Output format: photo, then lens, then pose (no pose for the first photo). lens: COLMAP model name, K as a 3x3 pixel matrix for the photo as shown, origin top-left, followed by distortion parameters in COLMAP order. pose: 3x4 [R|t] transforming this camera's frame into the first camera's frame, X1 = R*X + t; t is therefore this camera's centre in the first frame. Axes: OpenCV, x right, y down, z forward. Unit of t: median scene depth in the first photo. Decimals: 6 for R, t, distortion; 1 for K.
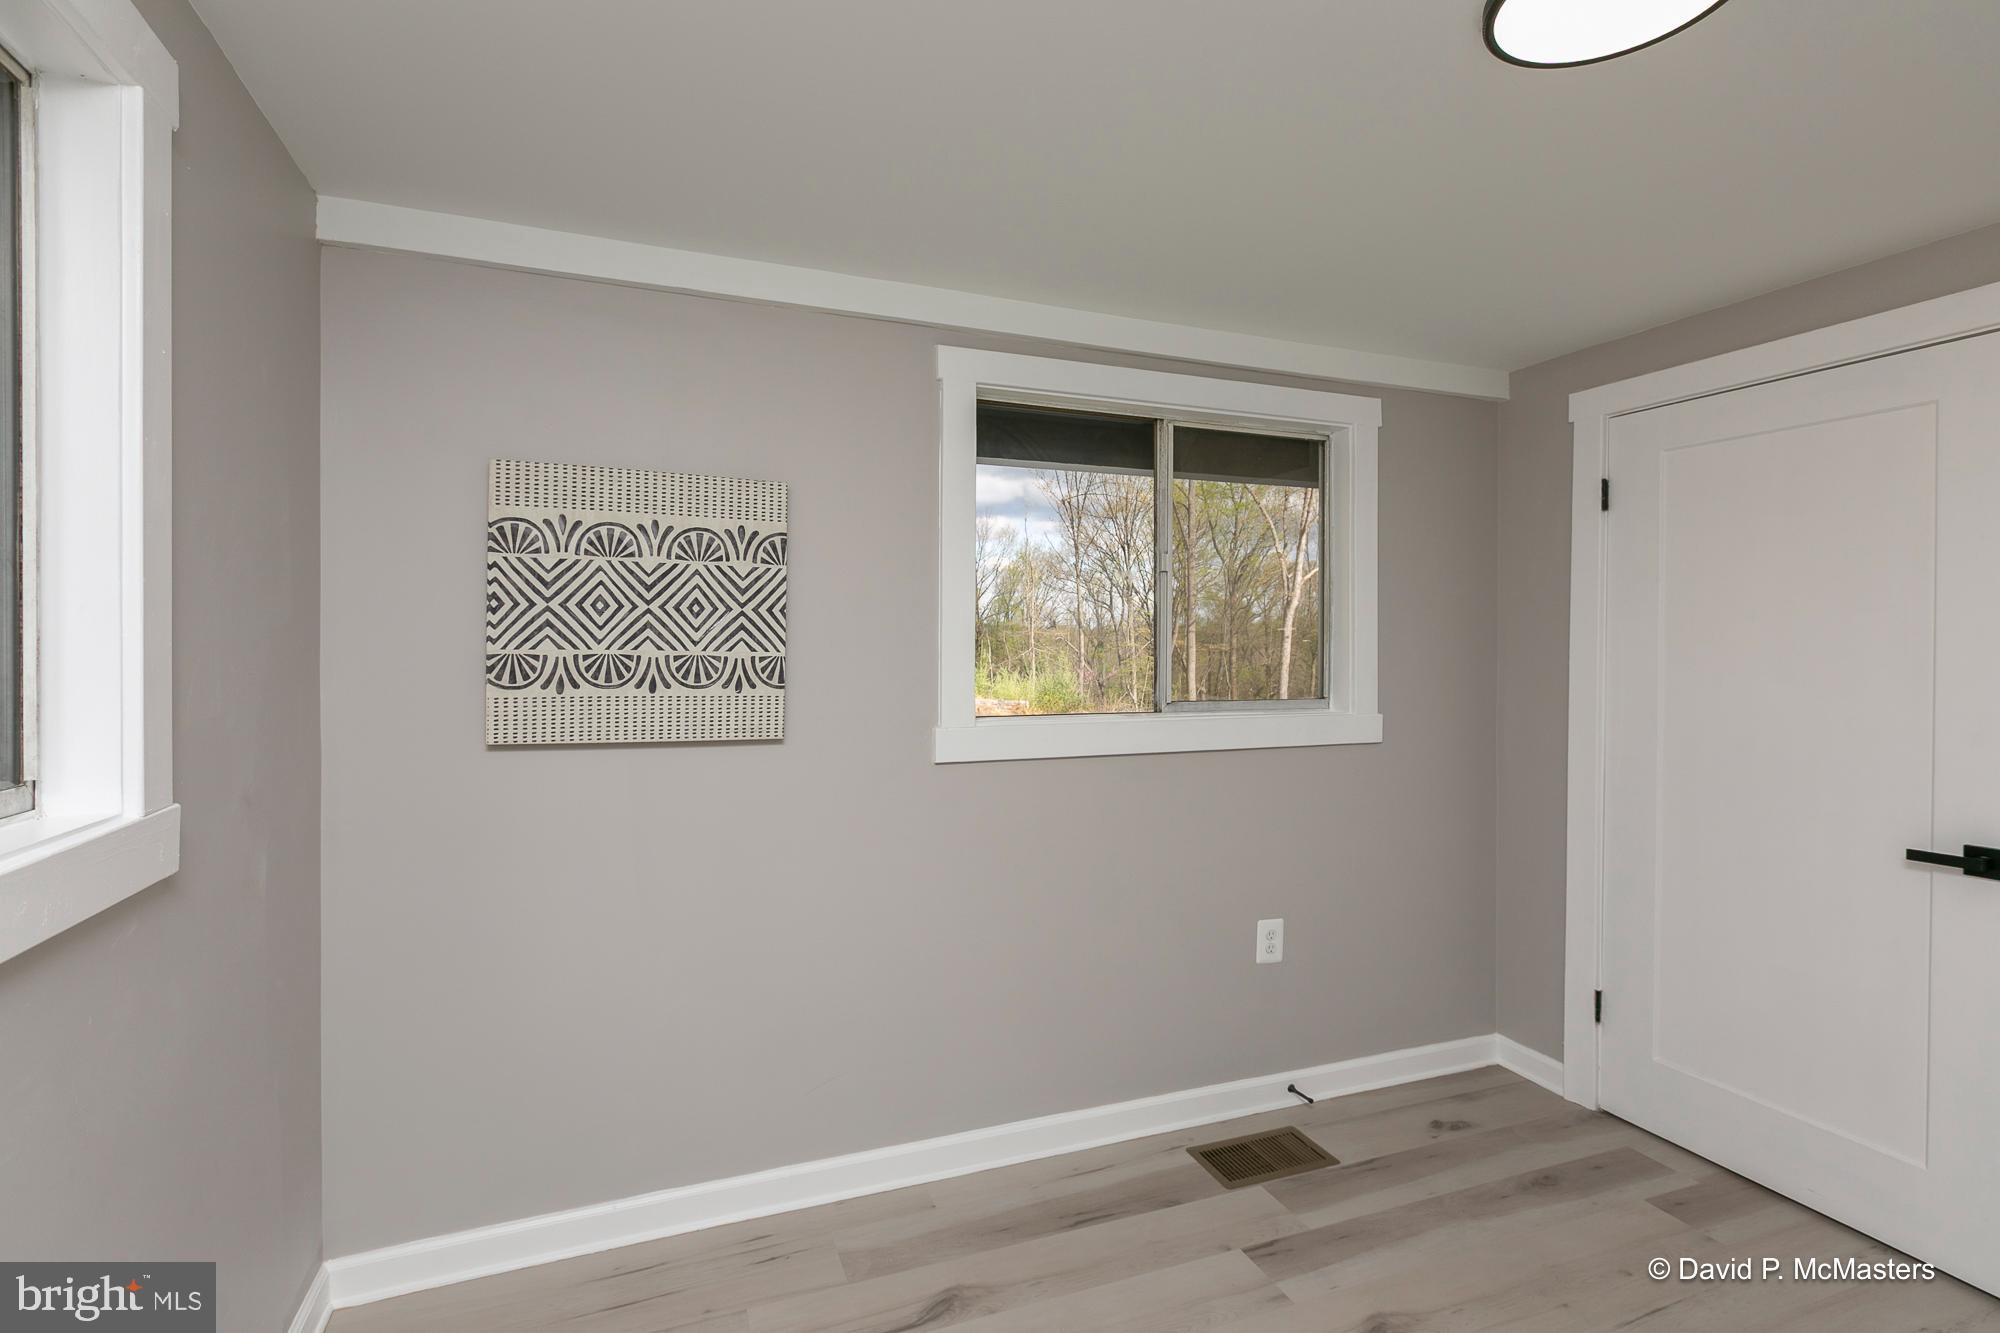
lens RADIAL K [[932.8, 0, 999.2], [0, 932.8, 659.8], [0, 0, 1]] dist [0.003376, -0.000514]
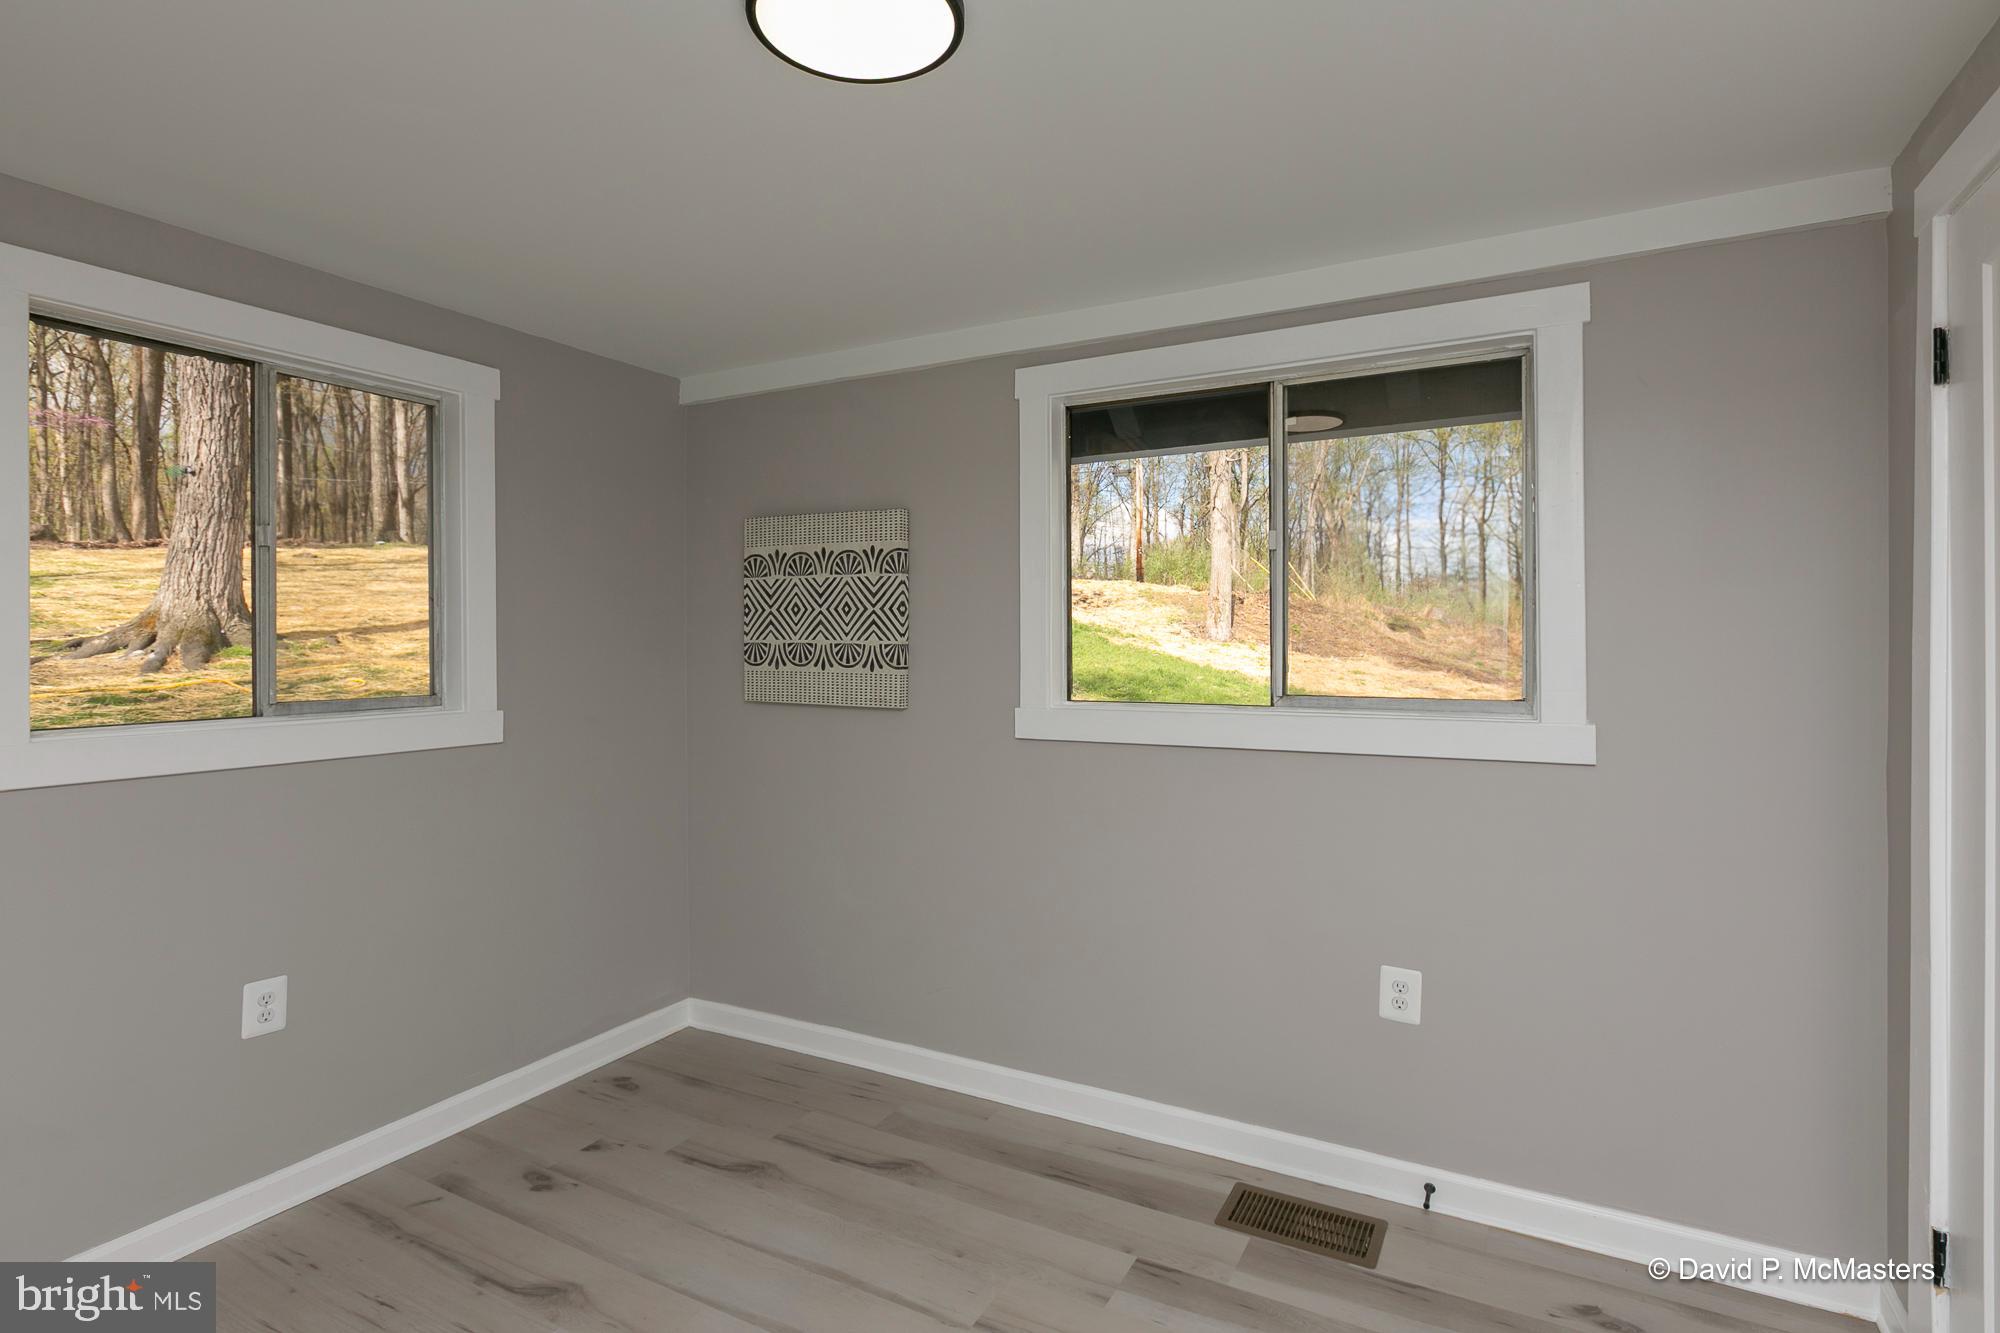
lens RADIAL K [[968.0, 0, 951.9], [0, 968.0, 658.7], [0, 0, 1]] dist [-0.004361, -0.000430]
pose [[0.644491, 0.007922, -0.764571, 0.856182], [-0.007667, 0.999963, 0.003898, 0.010783], [0.764574, 0.003350, 0.644527, 0.201246]]
